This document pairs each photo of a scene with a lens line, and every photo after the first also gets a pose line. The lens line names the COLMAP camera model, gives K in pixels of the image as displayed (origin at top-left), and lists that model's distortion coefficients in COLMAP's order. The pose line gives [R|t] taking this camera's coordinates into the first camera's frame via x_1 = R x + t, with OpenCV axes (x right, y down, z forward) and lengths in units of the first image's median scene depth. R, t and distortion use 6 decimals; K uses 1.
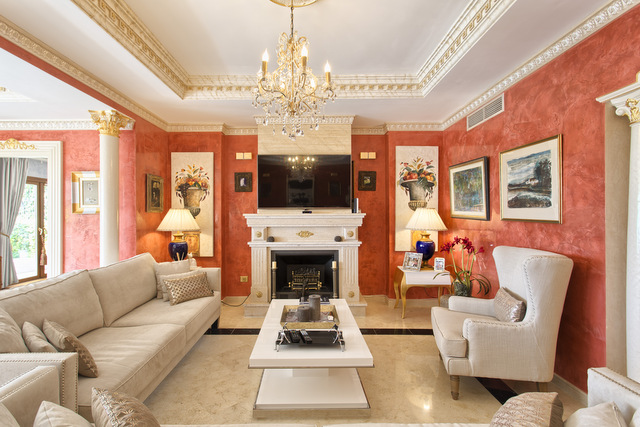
lens RADIAL K [[306.1, 0, 316.8], [0, 306.1, 211.5], [0, 0, 1]] dist [0.000623, -0.001539]
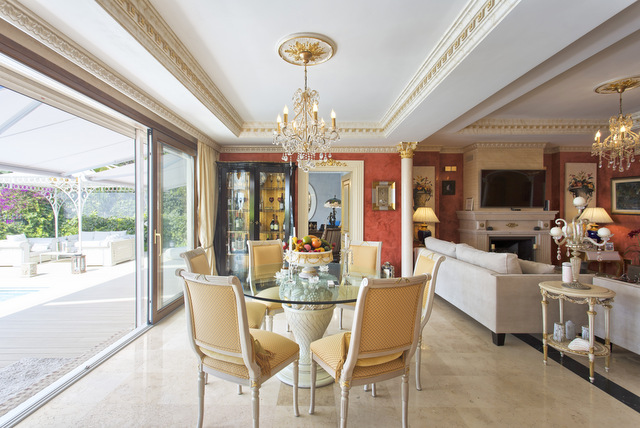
lens RADIAL K [[306.1, 0, 319.5], [0, 306.1, 211.4], [0, 0, 1]] dist [0.000623, -0.001539]
pose [[0.999964, 0.004742, 0.007029, -0.877665], [-0.004784, 0.999970, 0.006033, 0.004950], [-0.007000, -0.006066, 0.999957, -0.390349]]
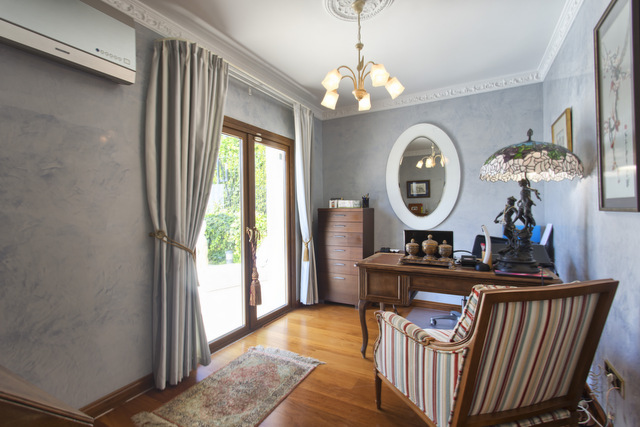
lens RADIAL K [[306.1, 0, 322.1], [0, 306.1, 211.7], [0, 0, 1]] dist [0.000623, -0.001539]
pose [[0.886595, -0.004364, -0.462526, -0.837031], [0.013068, 0.999793, 0.015615, 0.033926], [0.462361, -0.019889, 0.886468, 0.907411]]
